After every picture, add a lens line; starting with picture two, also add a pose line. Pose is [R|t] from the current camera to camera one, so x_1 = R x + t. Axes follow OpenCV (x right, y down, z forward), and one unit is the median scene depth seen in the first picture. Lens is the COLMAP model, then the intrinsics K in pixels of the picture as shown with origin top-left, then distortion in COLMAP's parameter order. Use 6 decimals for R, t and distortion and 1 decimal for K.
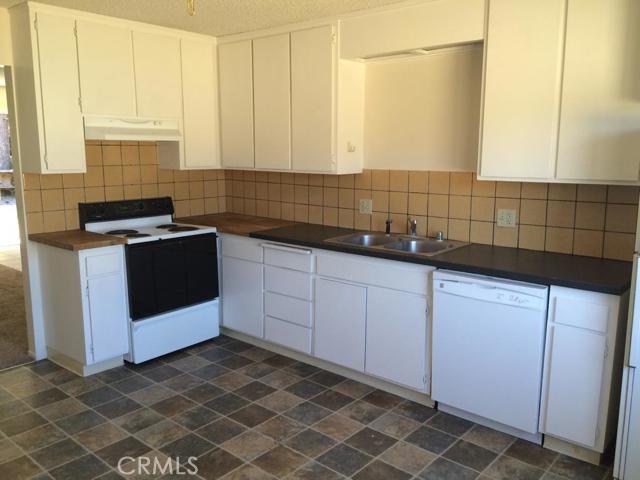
lens RADIAL K [[553.7, 0, 320.5], [0, 553.7, 237.5], [0, 0, 1]] dist [0.083275, -0.117321]
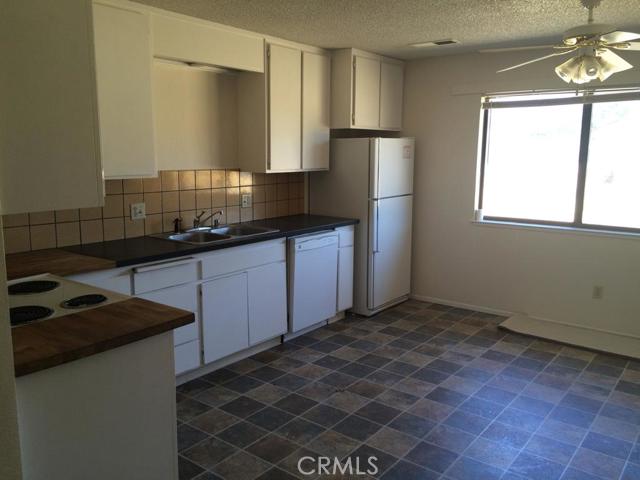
lens RADIAL K [[553.7, 0, 321.1], [0, 553.7, 242.5], [0, 0, 1]] dist [0.083275, -0.117321]
pose [[-0.065282, -0.171583, 0.983004, -1.107160], [0.148784, 0.972420, 0.179616, -0.161911], [-0.986713, 0.157981, -0.037953, 0.939867]]
